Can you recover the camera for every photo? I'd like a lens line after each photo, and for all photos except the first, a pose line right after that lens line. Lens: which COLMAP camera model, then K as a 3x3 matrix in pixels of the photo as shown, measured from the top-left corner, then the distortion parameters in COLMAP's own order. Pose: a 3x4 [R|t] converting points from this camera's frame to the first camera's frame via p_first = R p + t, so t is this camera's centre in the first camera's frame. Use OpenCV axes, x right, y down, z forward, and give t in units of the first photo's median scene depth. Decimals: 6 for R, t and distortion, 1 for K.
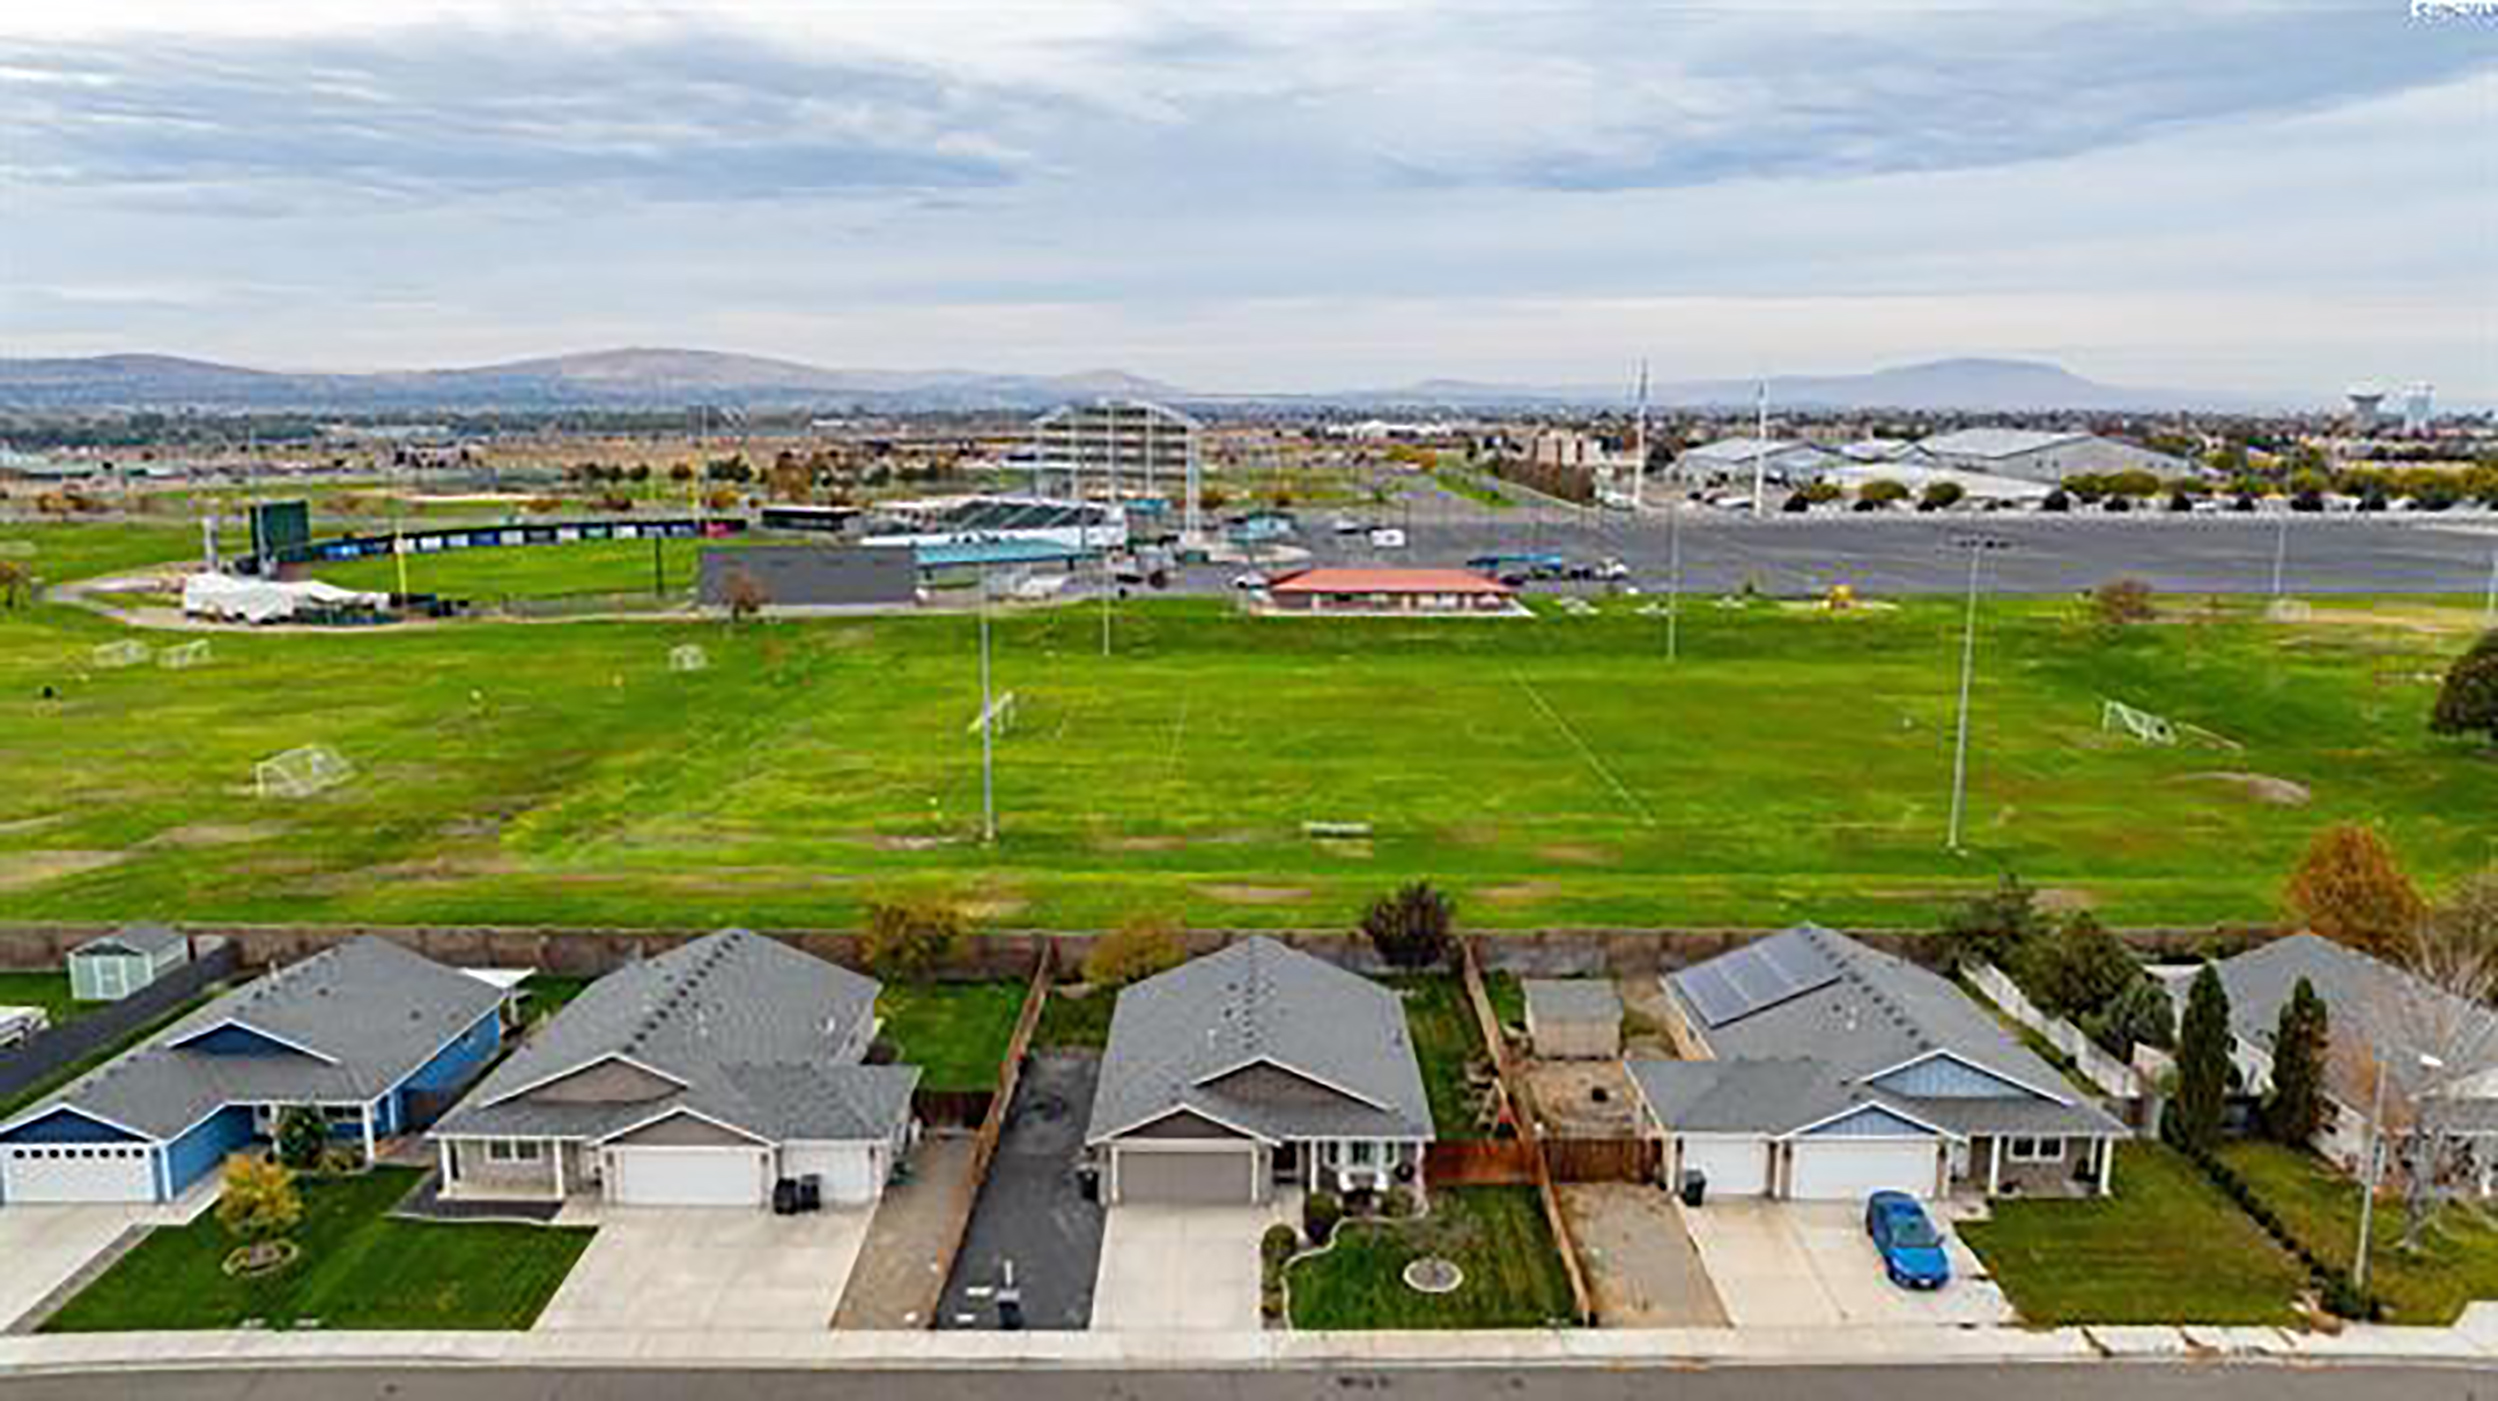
lens RADIAL K [[1766.2, 0, 1247.6], [0, 1766.2, 693.7], [0, 0, 1]] dist [-0.025257, 0.031394]
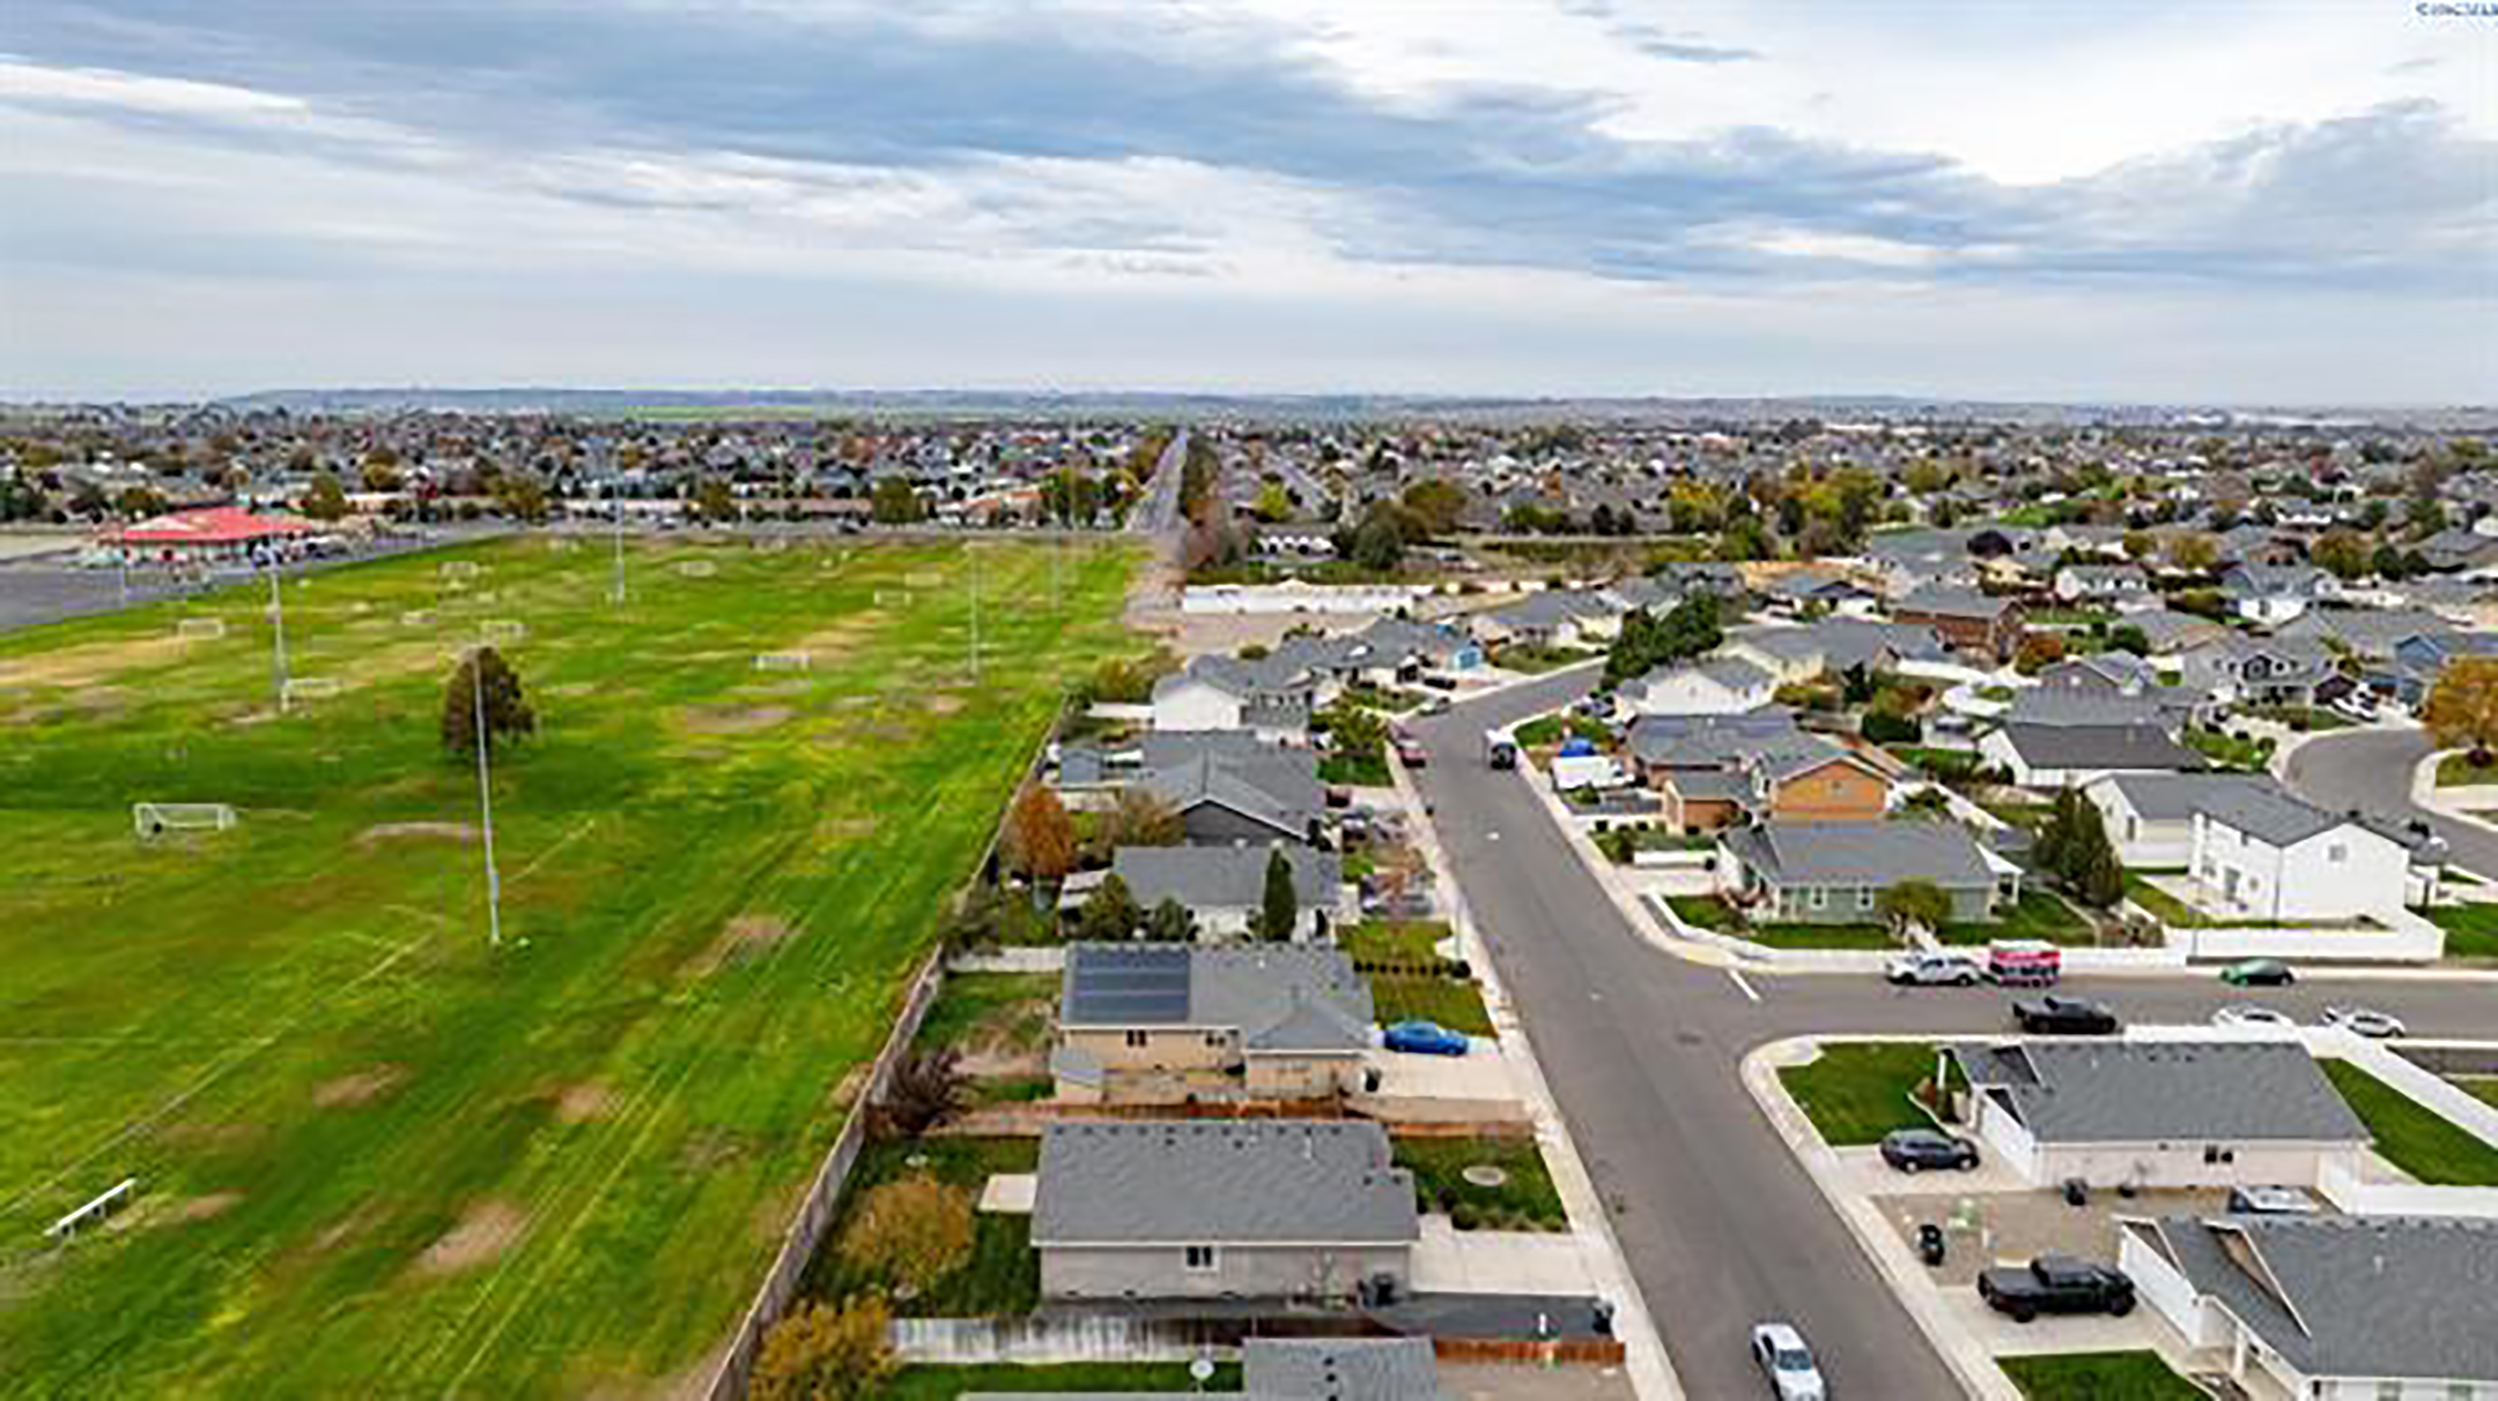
lens RADIAL K [[1766.2, 0, 1230.3], [0, 1766.2, 700.5], [0, 0, 1]] dist [-0.025257, 0.031394]
pose [[0.002935, -0.178638, 0.983911, -0.337300], [0.165918, 0.970364, 0.175684, -0.091037], [-0.986135, 0.162733, 0.032487, 0.294884]]
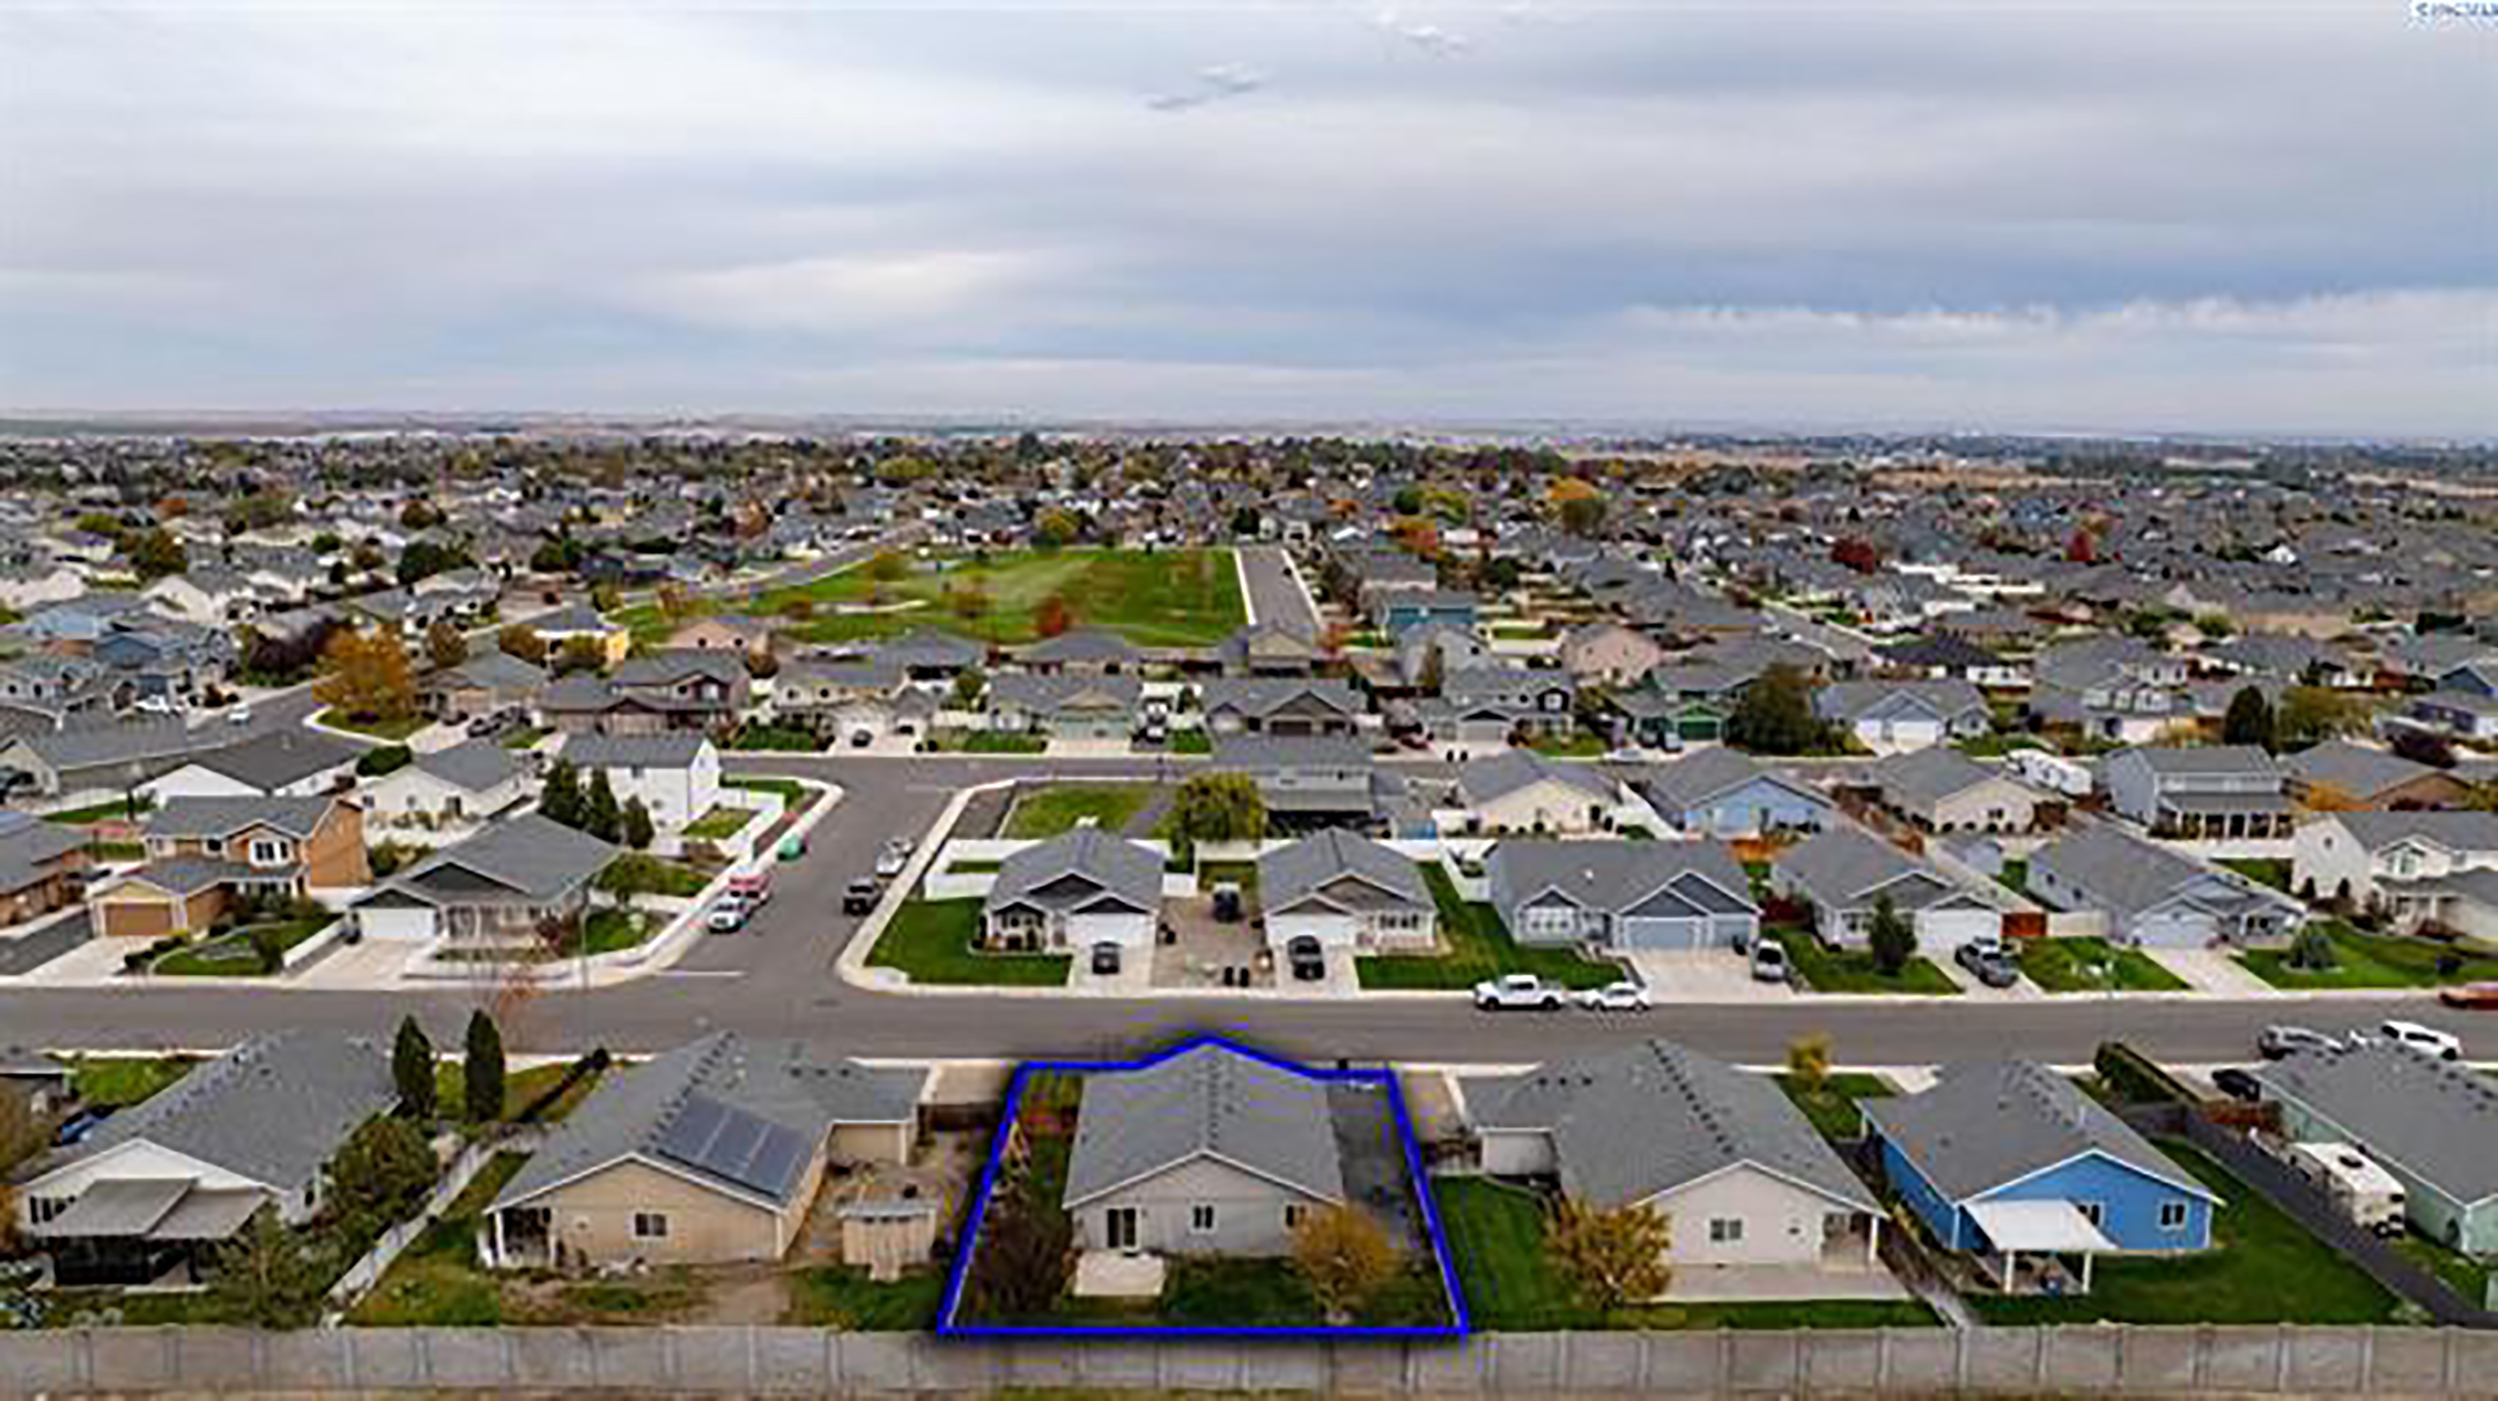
lens RADIAL K [[1766.2, 0, 1251.5], [0, 1766.2, 695.5], [0, 0, 1]] dist [-0.025257, 0.031394]
pose [[-0.999815, -0.011671, -0.015273, -0.002103], [-0.015960, 0.946848, 0.321285, -0.152398], [0.010711, 0.321470, -0.946859, 0.665914]]
